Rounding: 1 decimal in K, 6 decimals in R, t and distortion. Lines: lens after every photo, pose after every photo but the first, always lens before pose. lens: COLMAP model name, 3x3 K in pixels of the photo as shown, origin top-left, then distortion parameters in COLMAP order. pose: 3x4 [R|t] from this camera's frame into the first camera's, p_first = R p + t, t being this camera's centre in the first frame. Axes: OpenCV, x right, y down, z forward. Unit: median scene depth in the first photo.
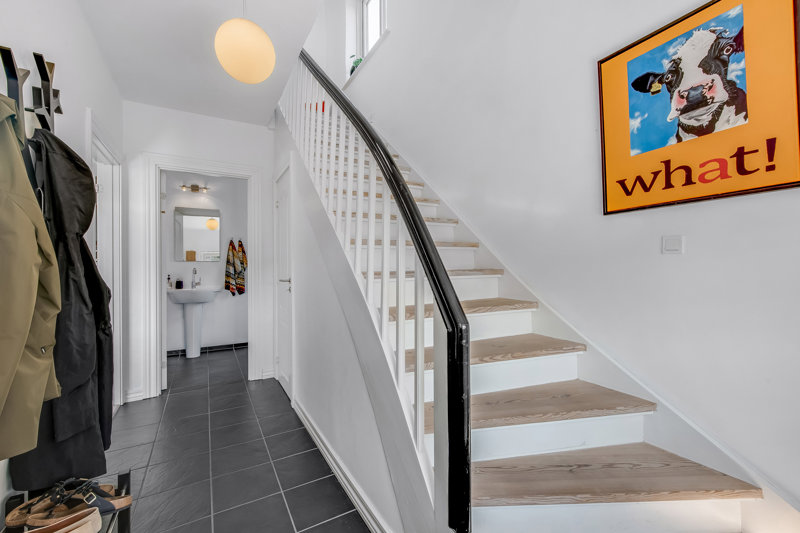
lens RADIAL K [[327.7, 0, 399.8], [0, 327.7, 267.7], [0, 0, 1]] dist [0.000223, 0.000025]
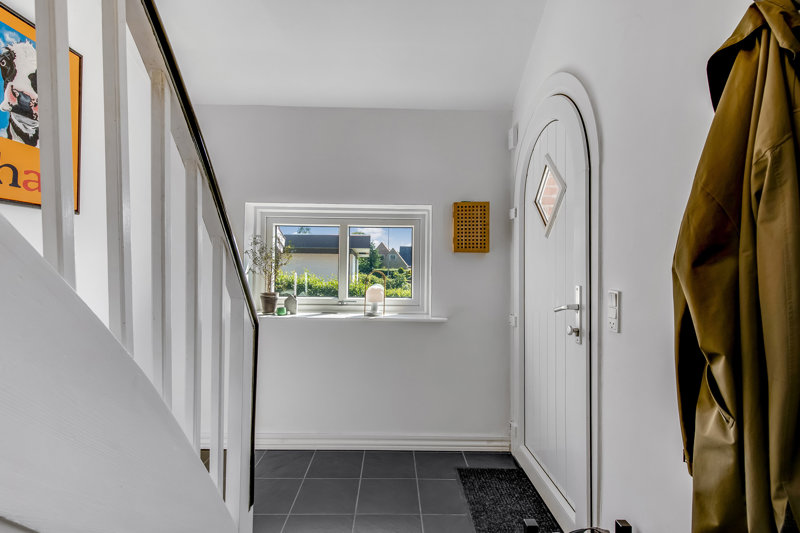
lens RADIAL K [[394.3, 0, 399.0], [0, 394.3, 268.6], [0, 0, 1]] dist [0.004416, -0.000253]
pose [[-0.868578, -0.005539, 0.495521, -0.714106], [-0.001769, 0.999966, 0.008076, -0.019048], [-0.495549, 0.006138, -0.868558, 1.474315]]
